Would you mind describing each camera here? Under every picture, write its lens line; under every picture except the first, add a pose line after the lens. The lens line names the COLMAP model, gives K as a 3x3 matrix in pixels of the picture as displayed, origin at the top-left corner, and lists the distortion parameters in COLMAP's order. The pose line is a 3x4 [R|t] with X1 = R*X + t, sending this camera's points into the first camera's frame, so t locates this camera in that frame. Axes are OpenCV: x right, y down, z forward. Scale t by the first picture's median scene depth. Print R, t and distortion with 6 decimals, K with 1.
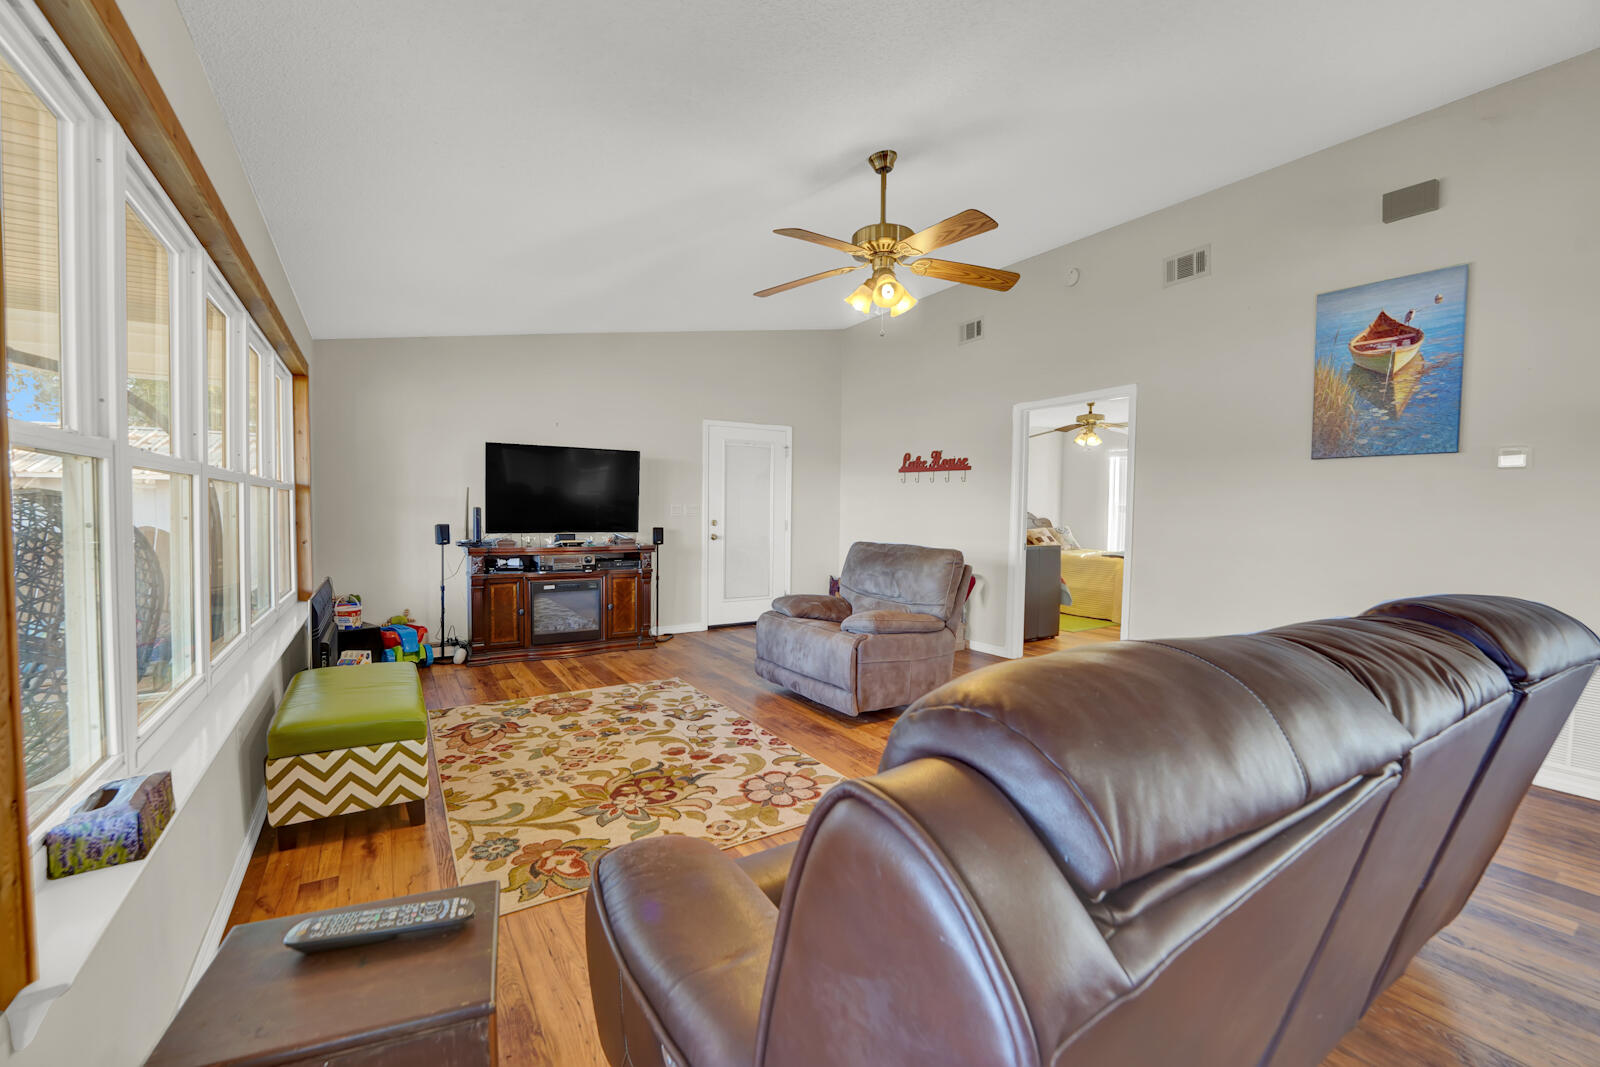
lens RADIAL K [[651.6, 0, 804.6], [0, 651.6, 533.5], [0, 0, 1]] dist [-0.015343, -0.000742]
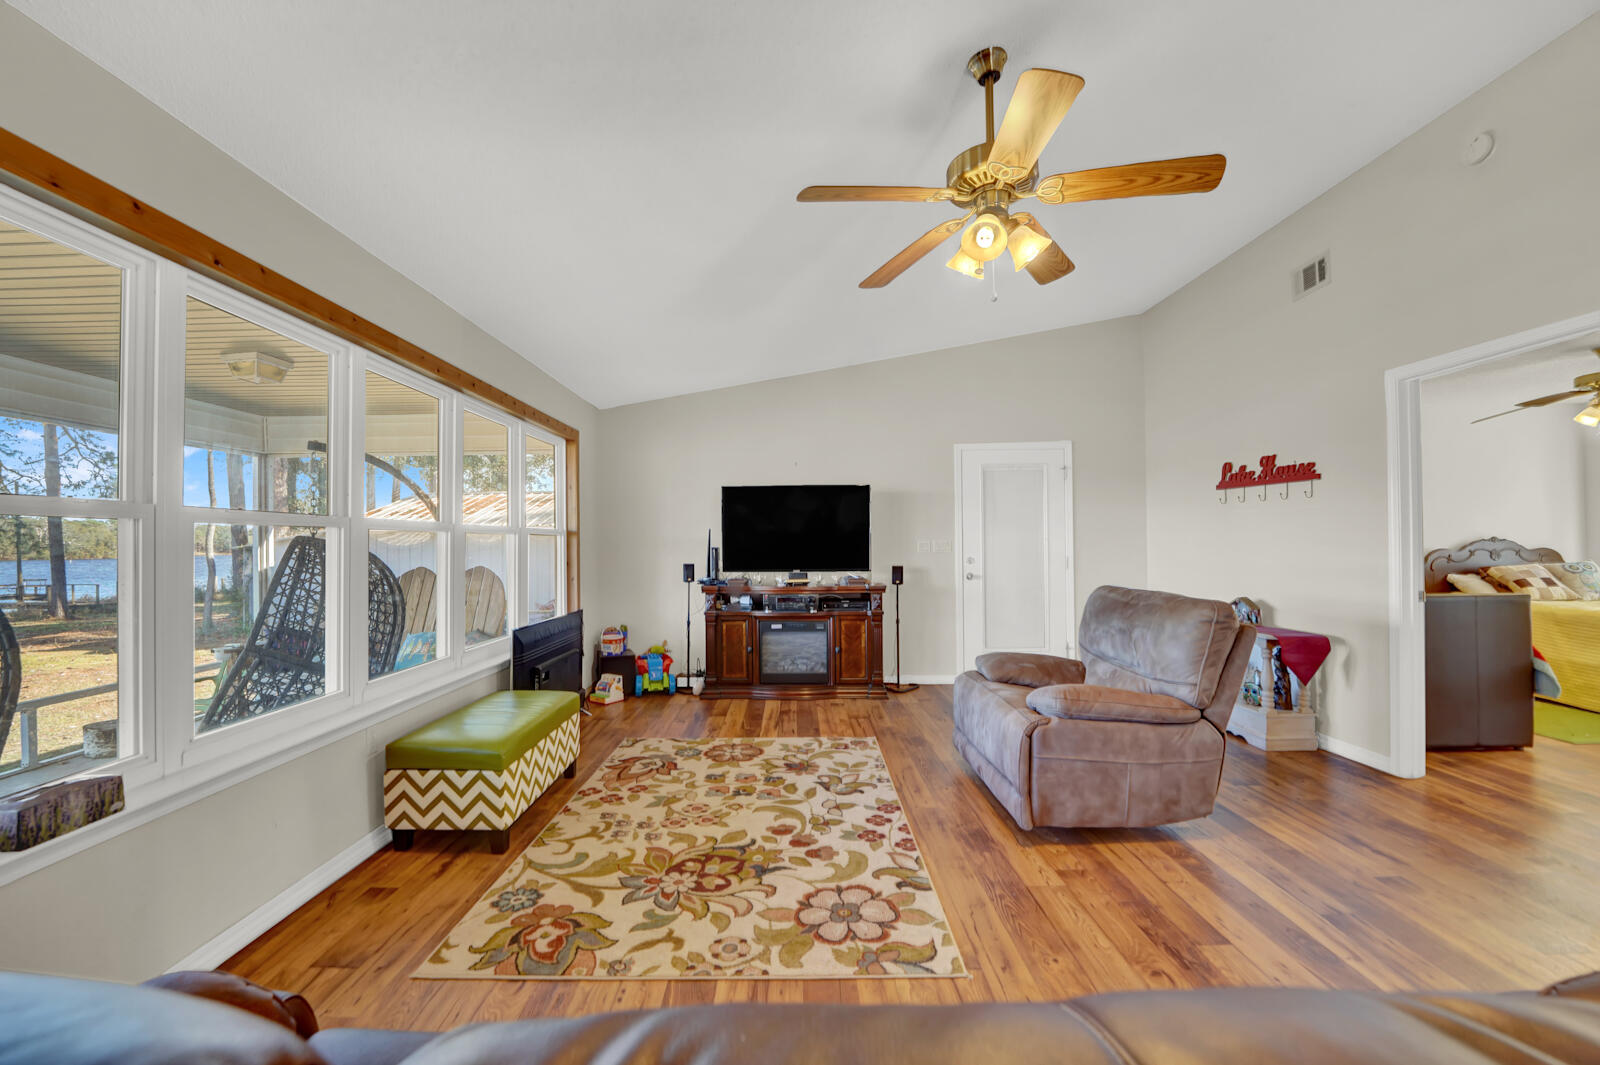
lens RADIAL K [[657.5, 0, 797.9], [0, 657.5, 534.9], [0, 0, 1]] dist [-0.024324, 0.001736]
pose [[0.837575, -0.025966, -0.545706, 0.232062], [-0.002245, 0.998698, -0.050967, -0.007438], [0.546318, 0.043913, 0.836426, 0.210330]]
